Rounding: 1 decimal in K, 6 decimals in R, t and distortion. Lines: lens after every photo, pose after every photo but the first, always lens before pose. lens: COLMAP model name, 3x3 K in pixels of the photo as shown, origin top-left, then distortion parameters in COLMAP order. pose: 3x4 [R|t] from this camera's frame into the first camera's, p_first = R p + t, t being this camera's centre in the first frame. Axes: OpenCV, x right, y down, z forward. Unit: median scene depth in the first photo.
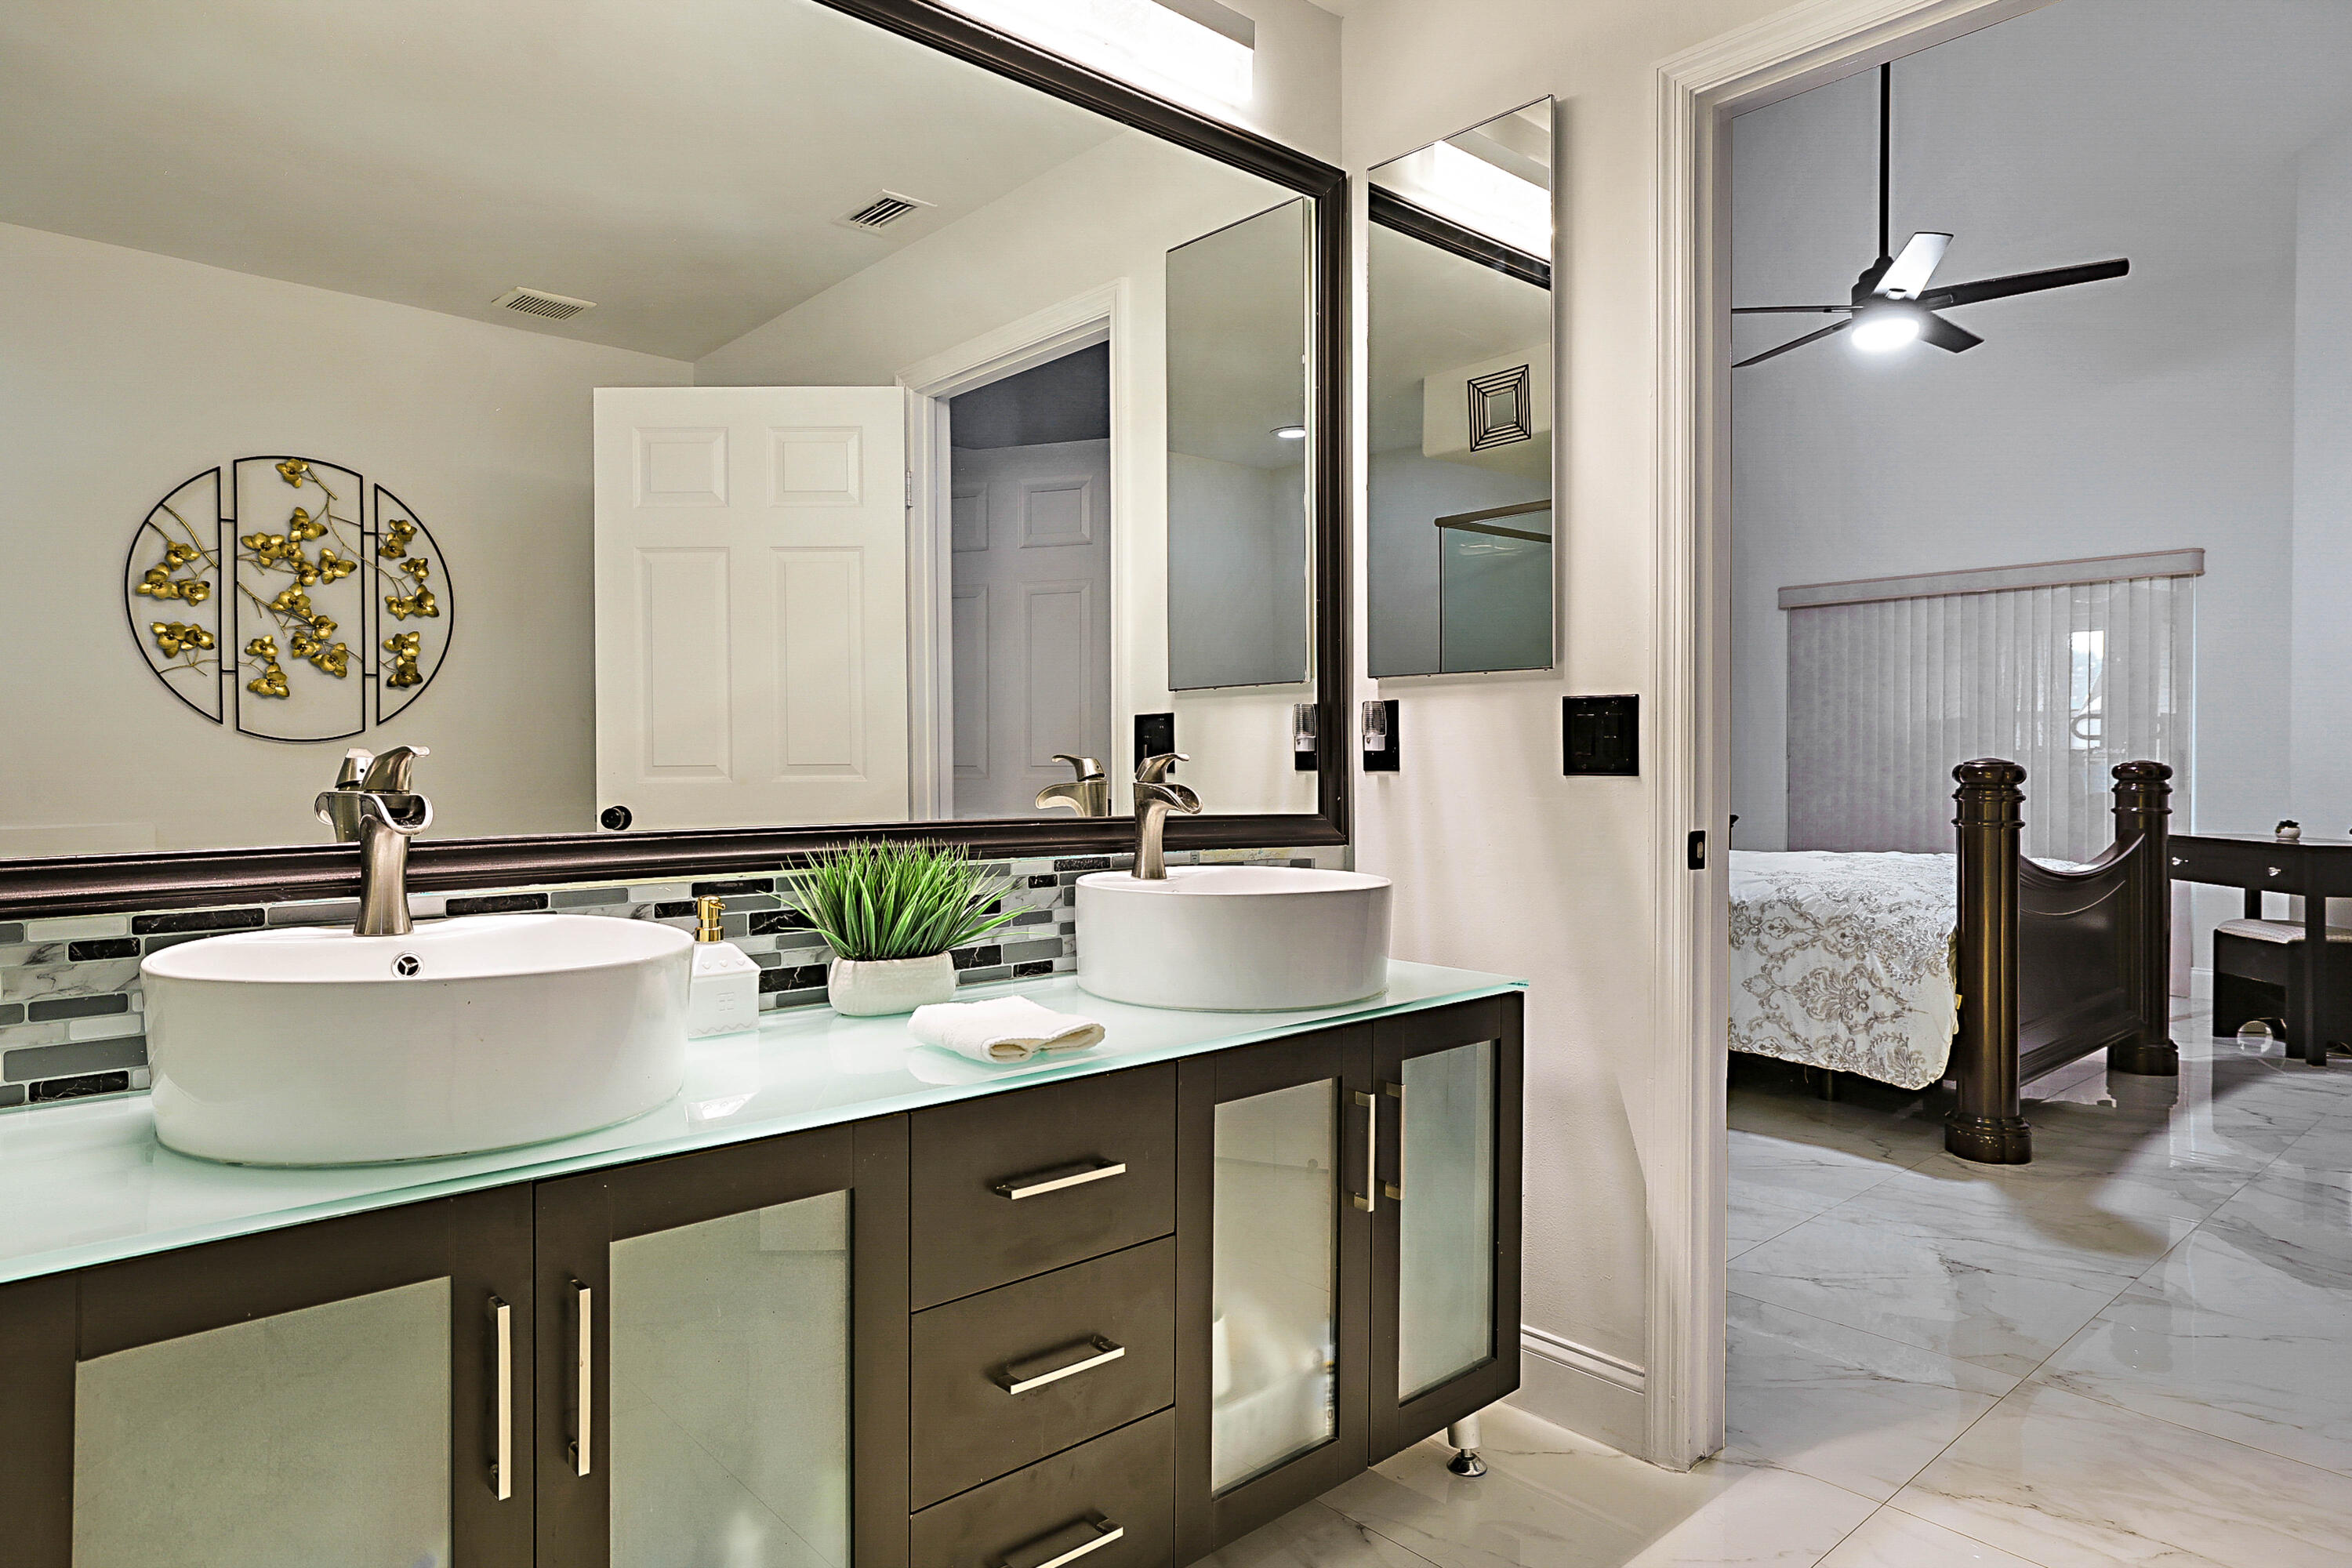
lens RADIAL K [[1390.9, 0, 1180.6], [0, 1390.9, 779.4], [0, 0, 1]] dist [0.000515, 0.010822]
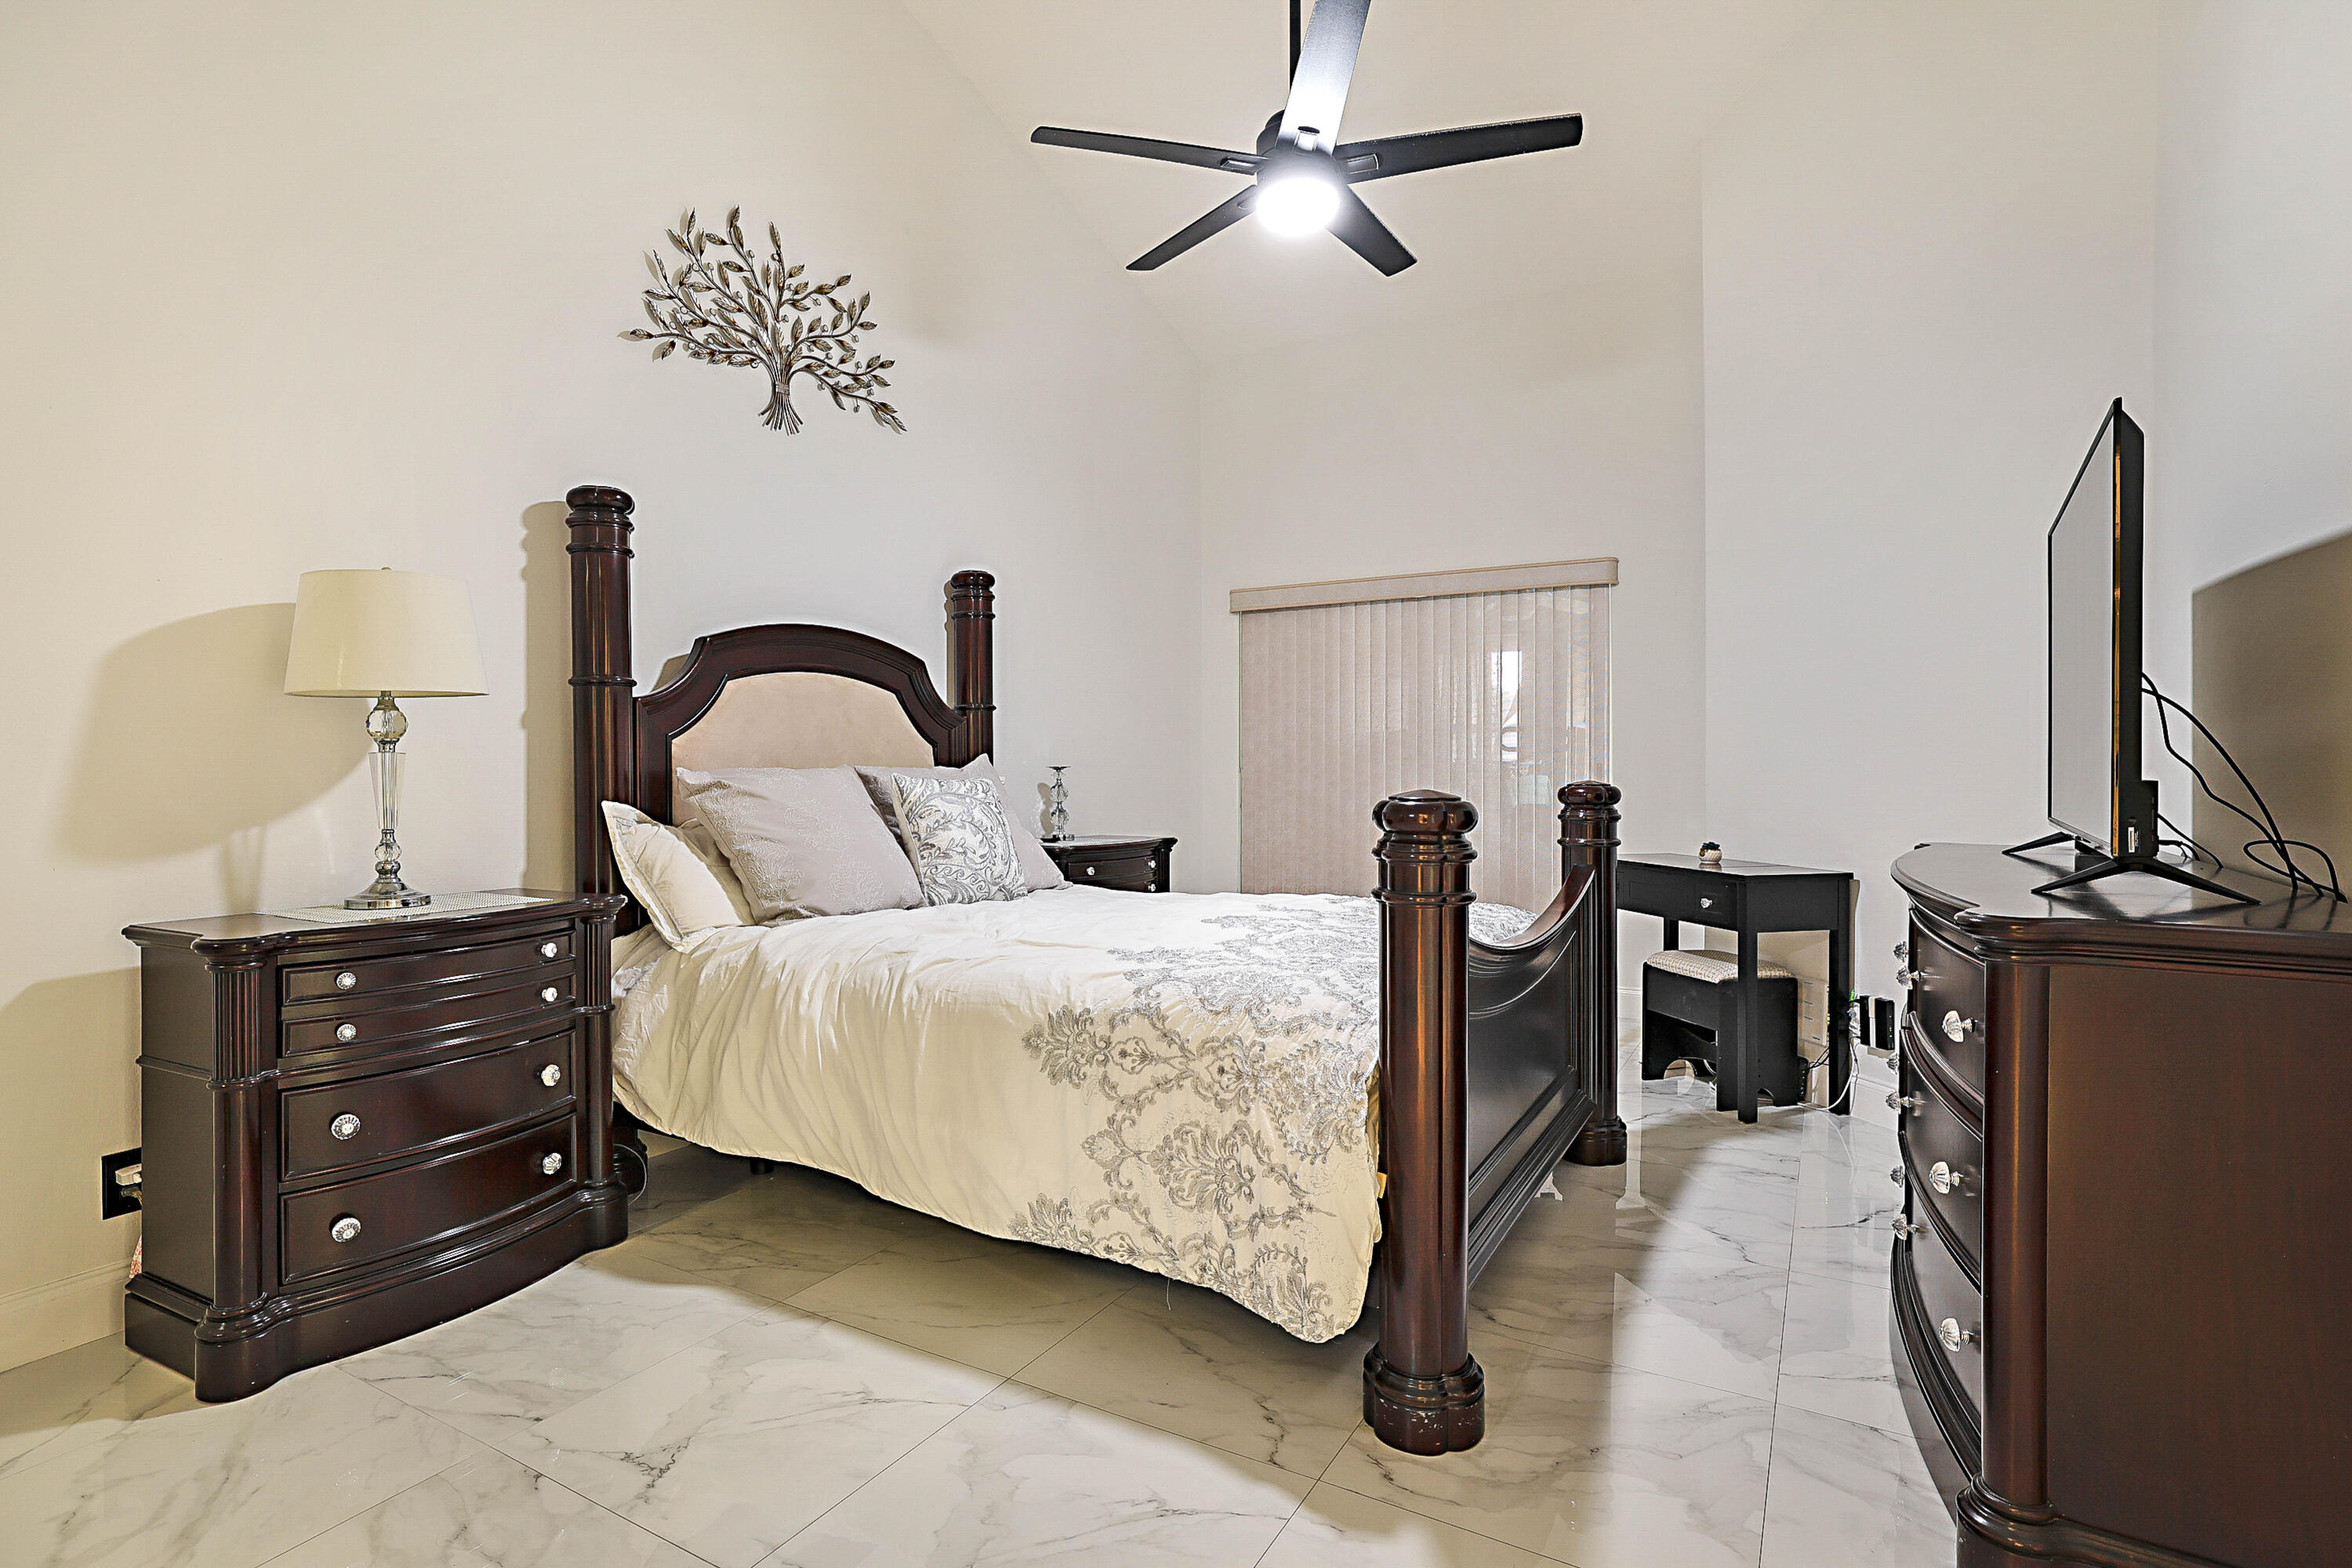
lens RADIAL K [[1170.3, 0, 1181.3], [0, 1170.3, 789.5], [0, 0, 1]] dist [-0.024299, 0.011454]
pose [[0.950383, -0.009126, 0.310948, 0.286092], [0.006770, 0.999940, 0.008654, -0.018747], [-0.311008, -0.006119, 0.950388, 0.488256]]
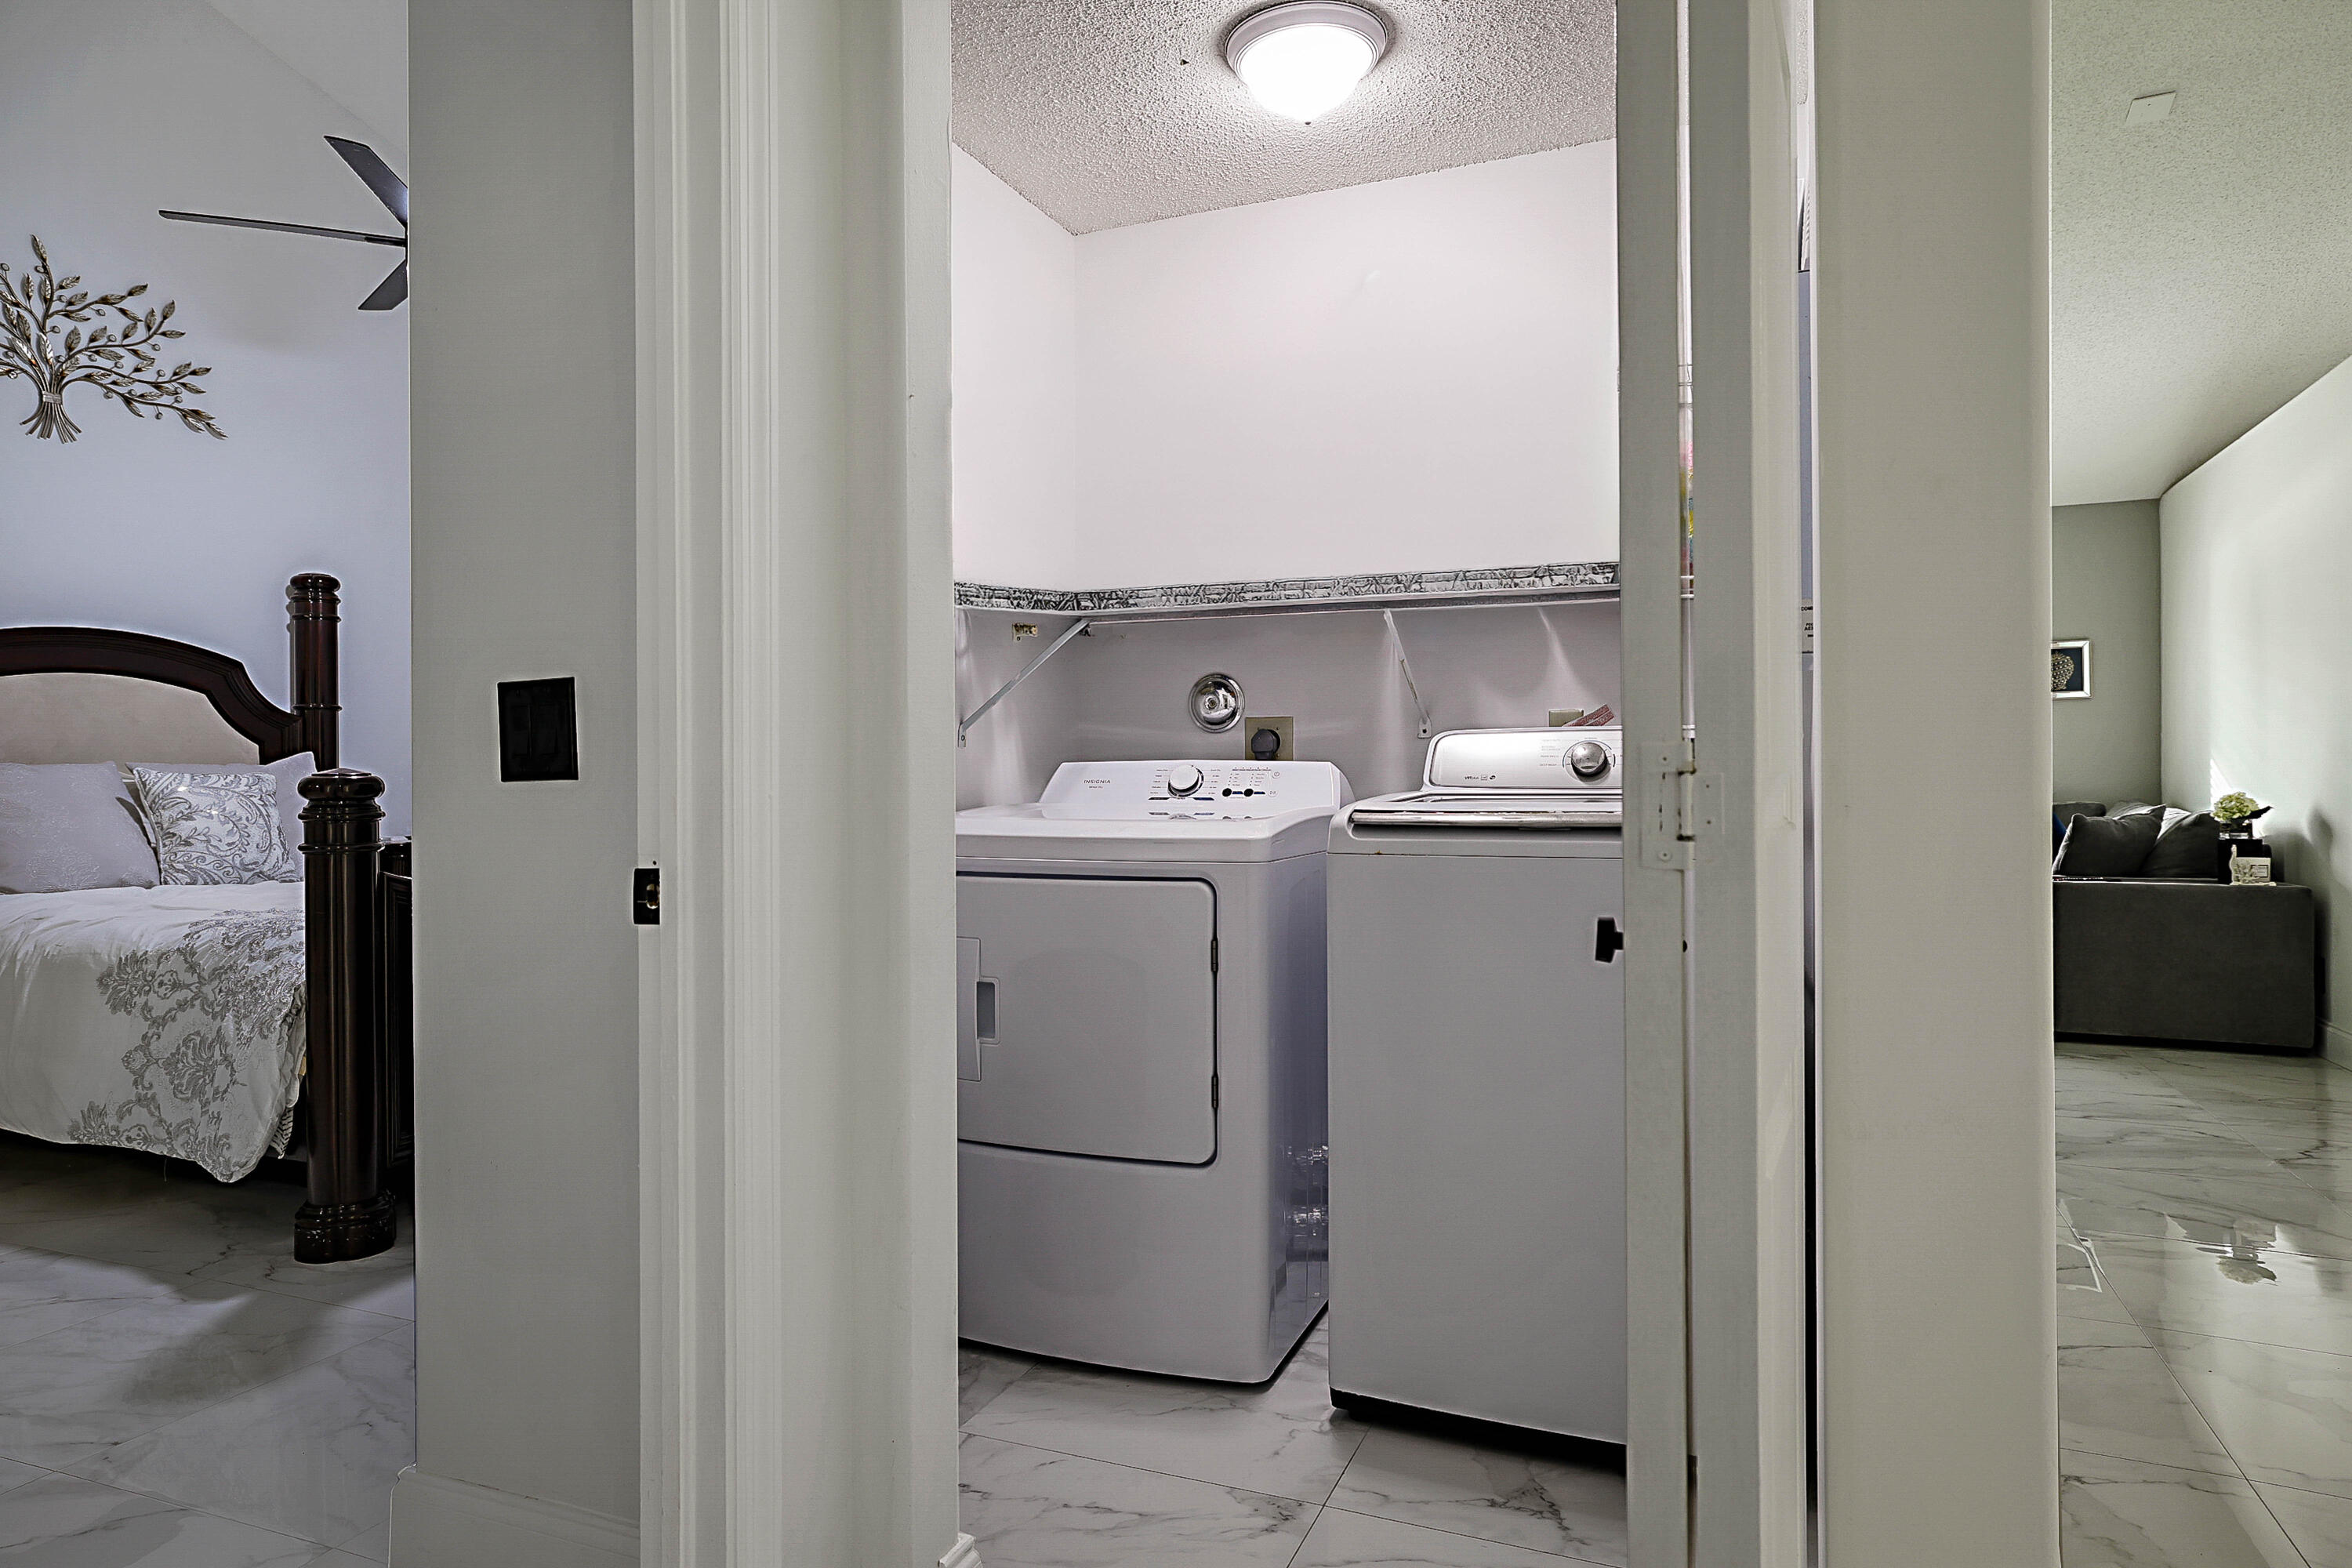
lens RADIAL K [[1393.4, 0, 1173.9], [0, 1393.4, 794.2], [0, 0, 1]] dist [-0.020149, 0.029718]
pose [[0.902878, -0.012689, 0.429710, 0.608436], [0.014396, 0.999896, -0.000721, 0.007972], [-0.429656, 0.006837, 0.902967, 0.043354]]
